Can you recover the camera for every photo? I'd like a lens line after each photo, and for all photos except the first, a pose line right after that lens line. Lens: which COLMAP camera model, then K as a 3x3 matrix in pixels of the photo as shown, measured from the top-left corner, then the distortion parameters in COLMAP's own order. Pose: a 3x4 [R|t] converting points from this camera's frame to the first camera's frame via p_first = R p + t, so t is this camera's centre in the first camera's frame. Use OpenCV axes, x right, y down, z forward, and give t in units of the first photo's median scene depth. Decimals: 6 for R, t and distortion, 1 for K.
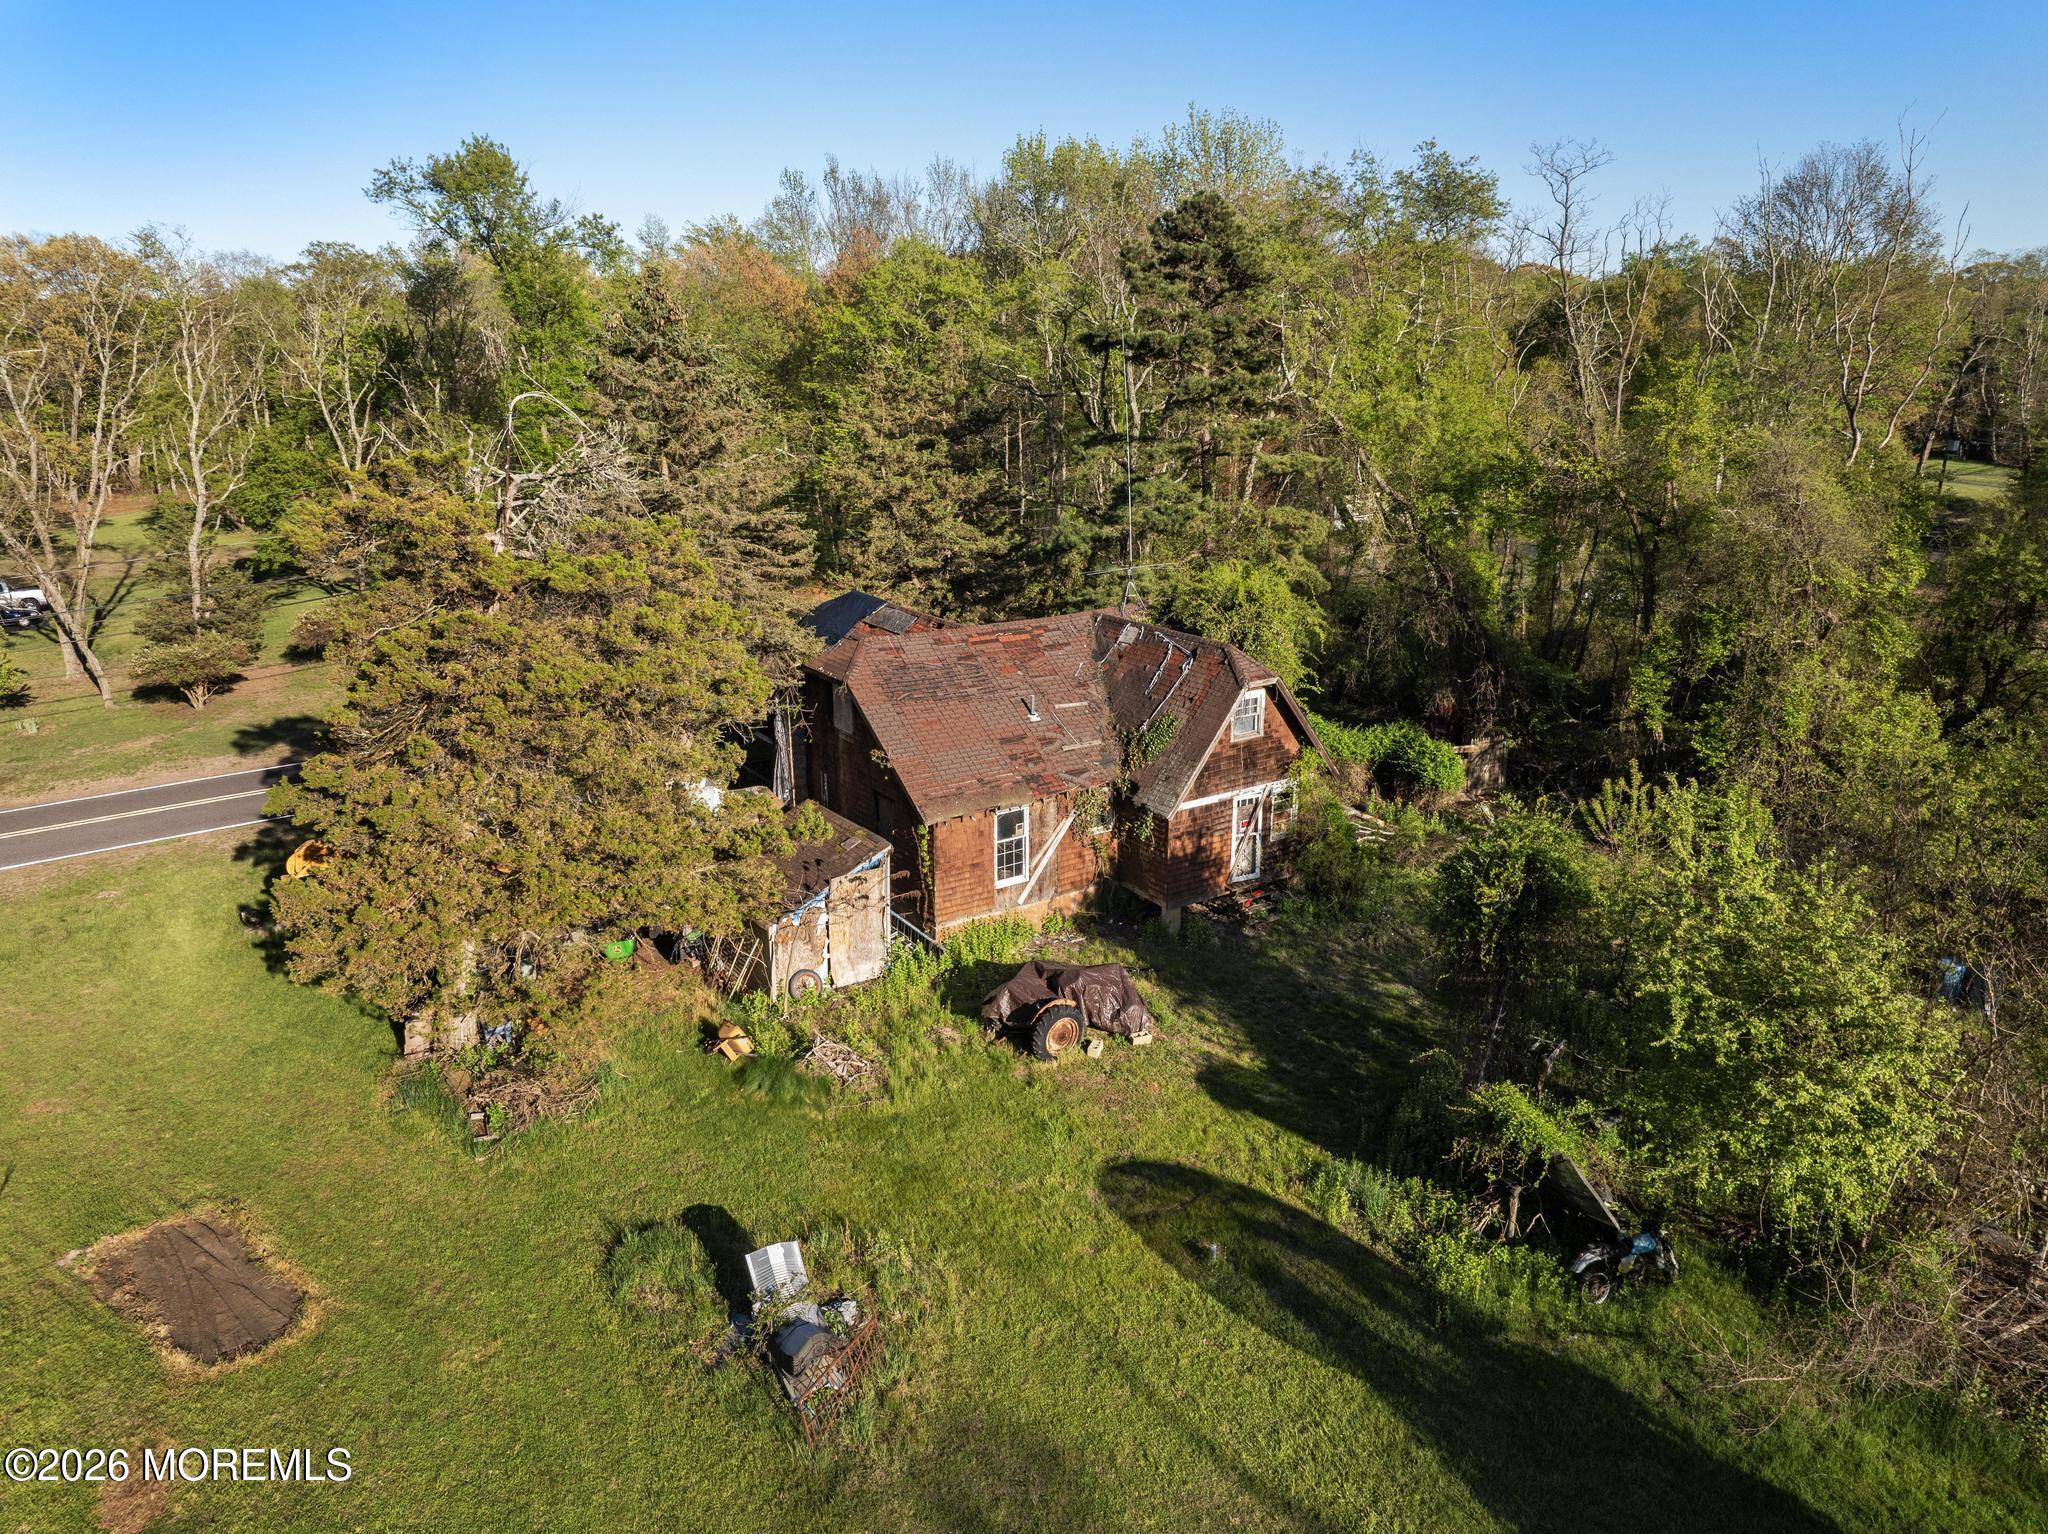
lens RADIAL K [[1420.3, 0, 1024.0], [0, 1420.3, 767.0], [0, 0, 1]] dist [-0.054692, 0.028296]
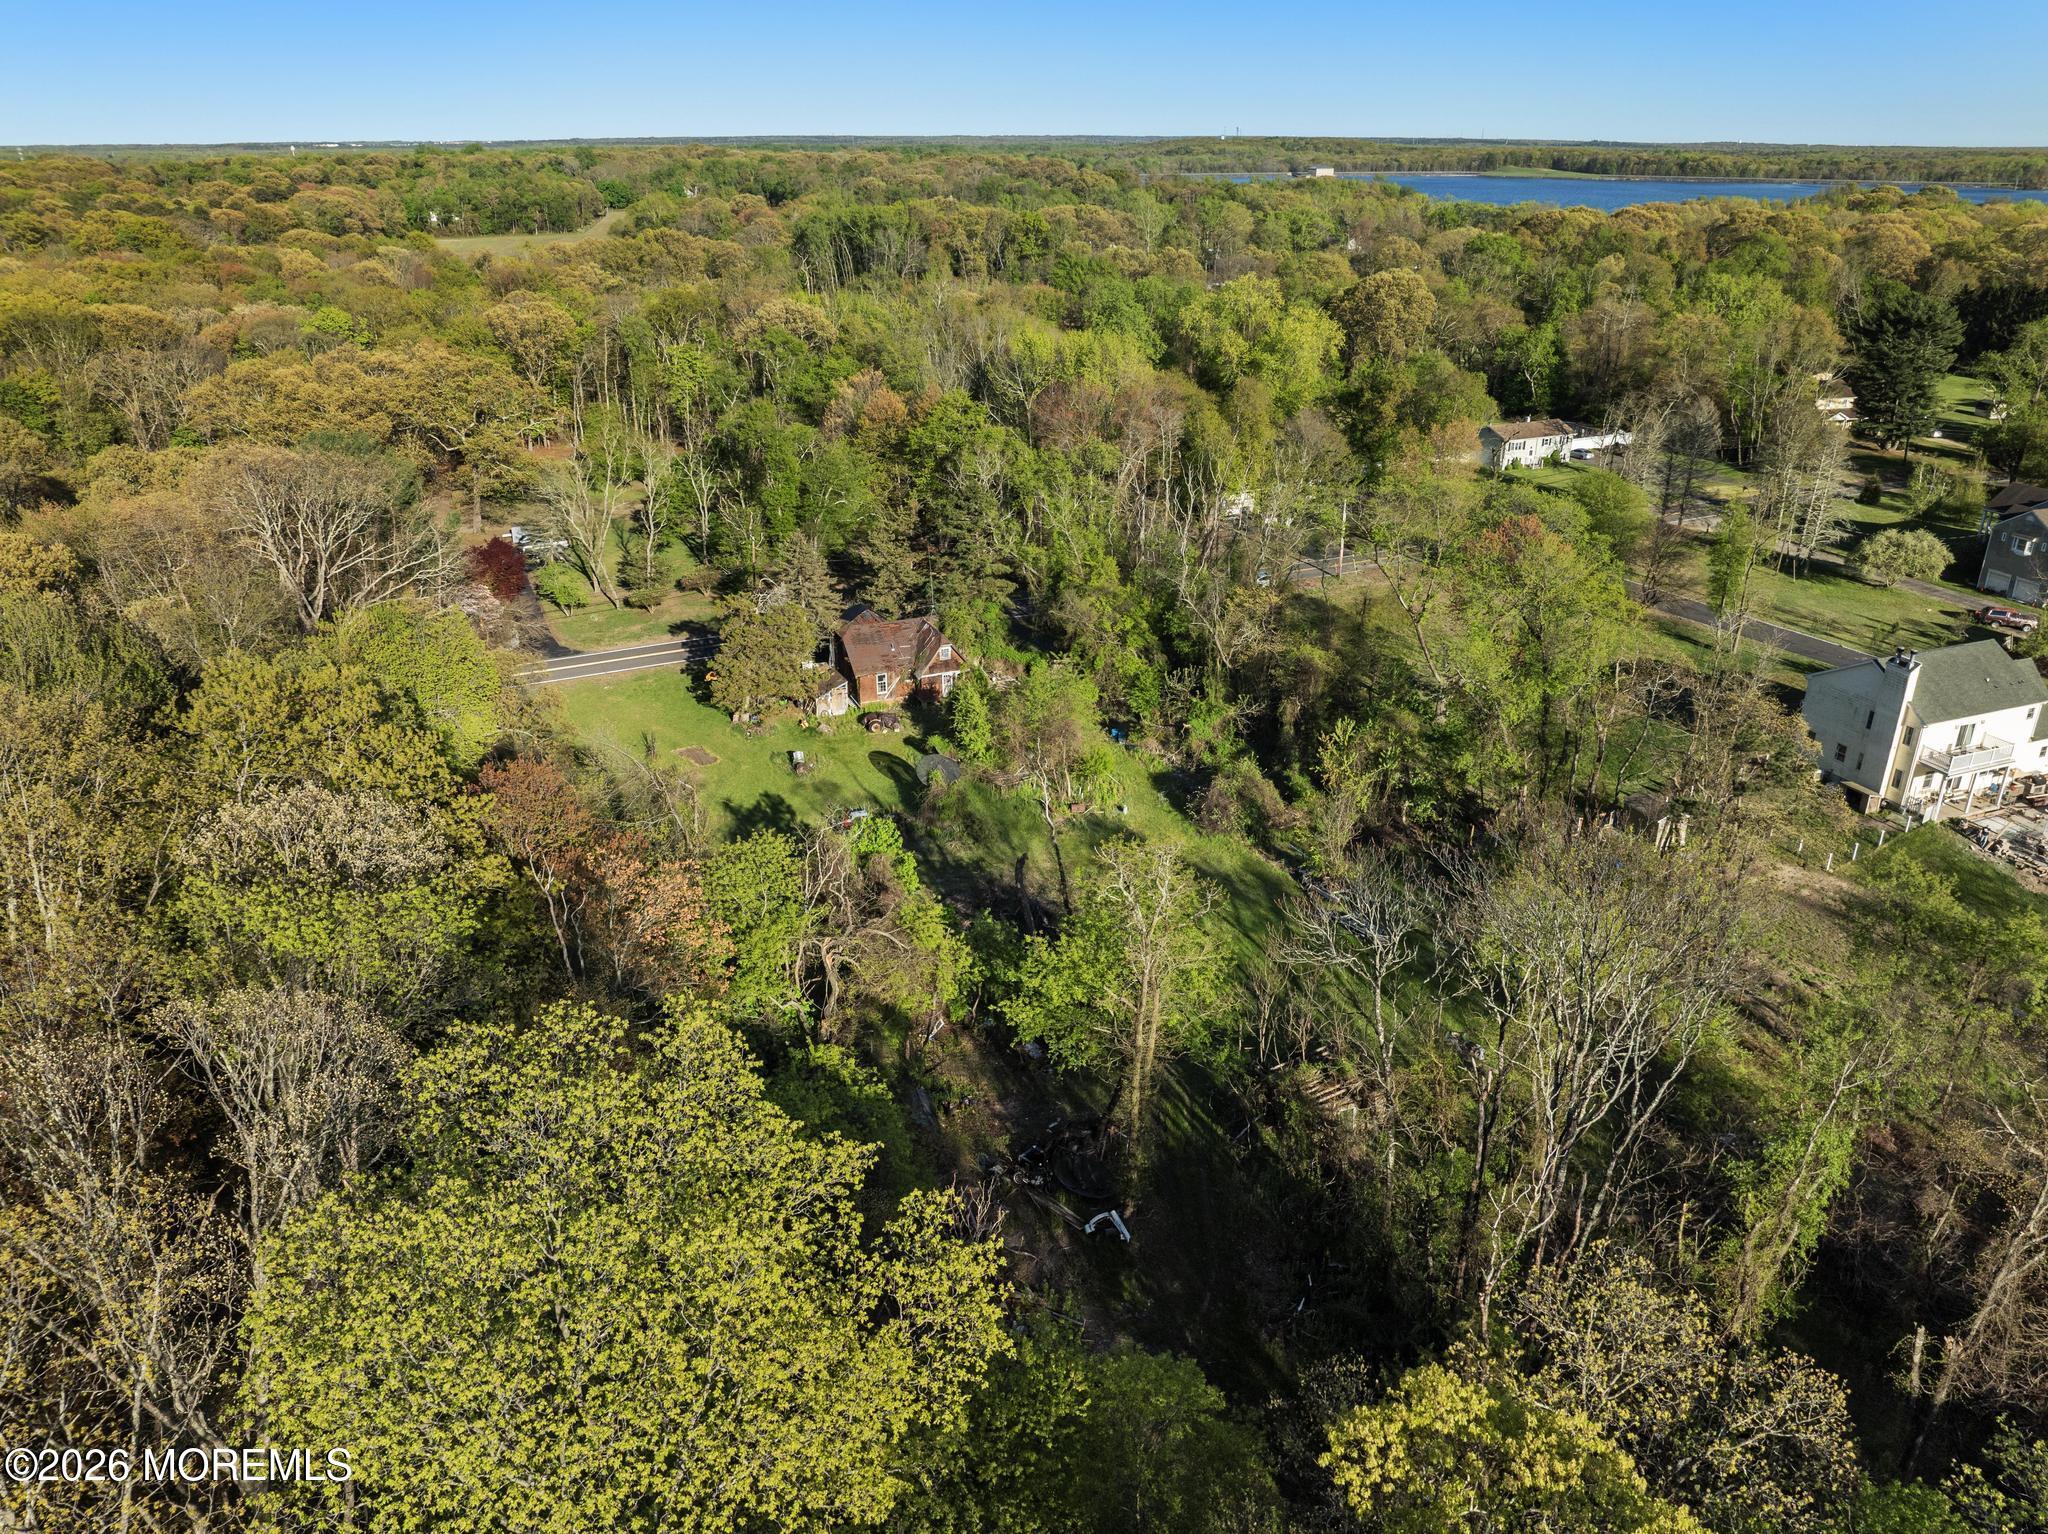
lens RADIAL K [[1420.3, 0, 1024.0], [0, 1420.3, 767.0], [0, 0, 1]] dist [-0.054692, 0.028296]
pose [[0.981702, 0.077537, -0.173923, 1.096540], [-0.056728, 0.990959, 0.121584, -0.218145], [0.181778, -0.109493, 0.977225, -2.824689]]
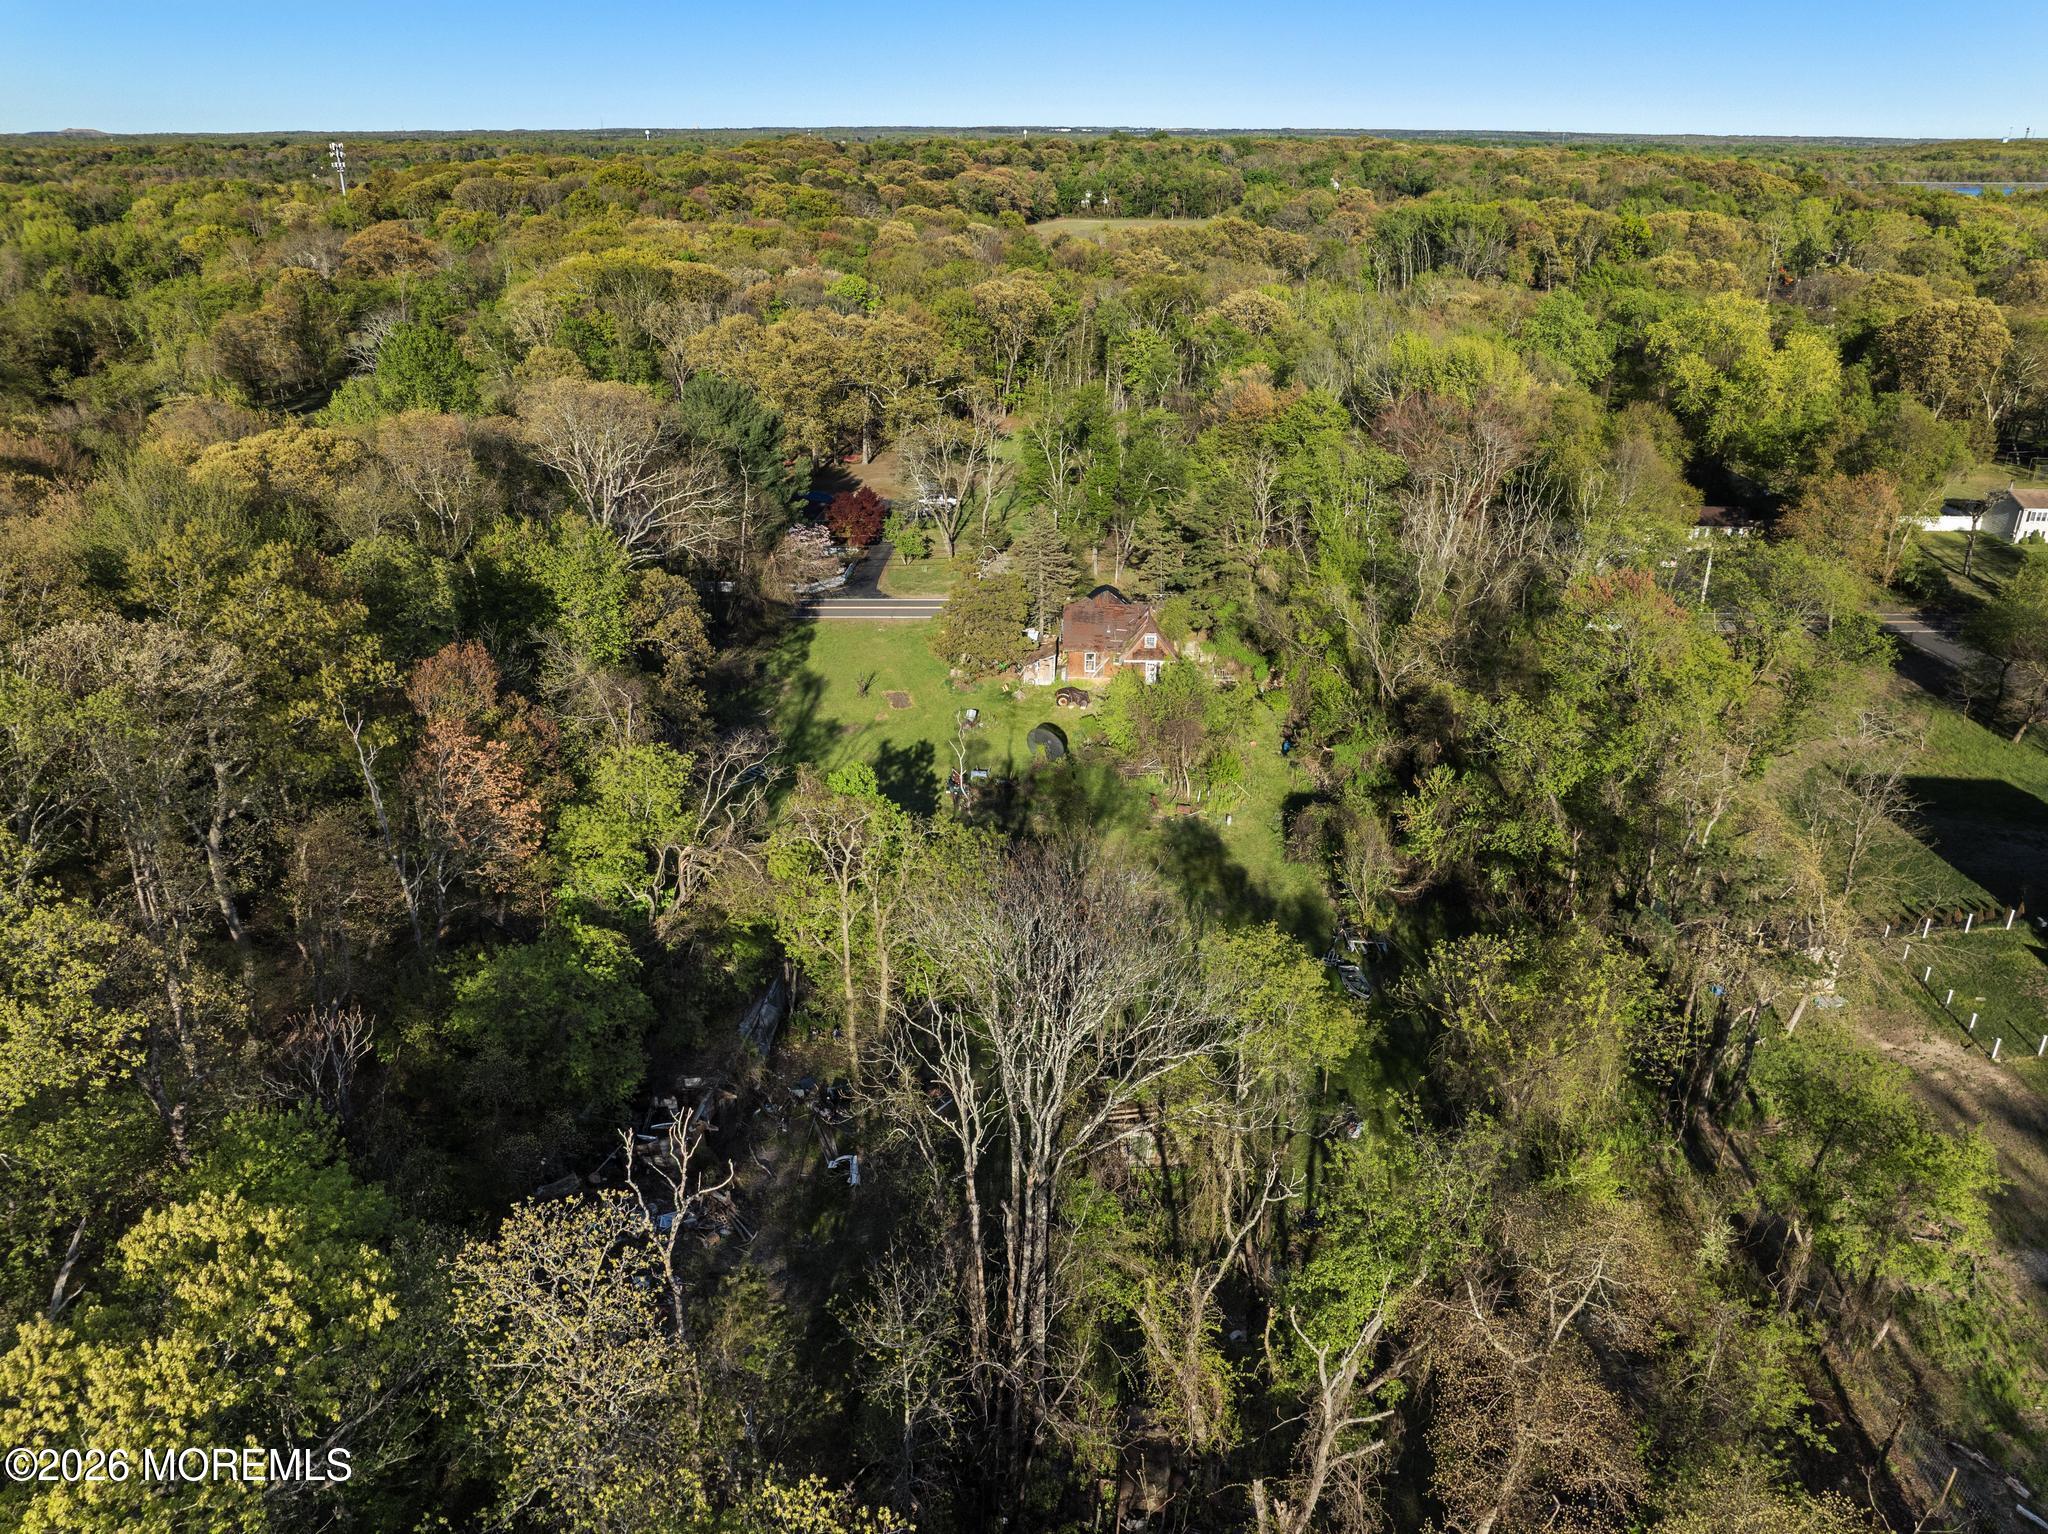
lens RADIAL K [[1420.3, 0, 1024.0], [0, 1420.3, 767.0], [0, 0, 1]] dist [-0.054692, 0.028296]
pose [[0.804813, 0.248023, -0.539222, 2.127316], [-0.181088, 0.967795, 0.174869, -0.331347], [0.565228, -0.043090, 0.823808, -2.471990]]
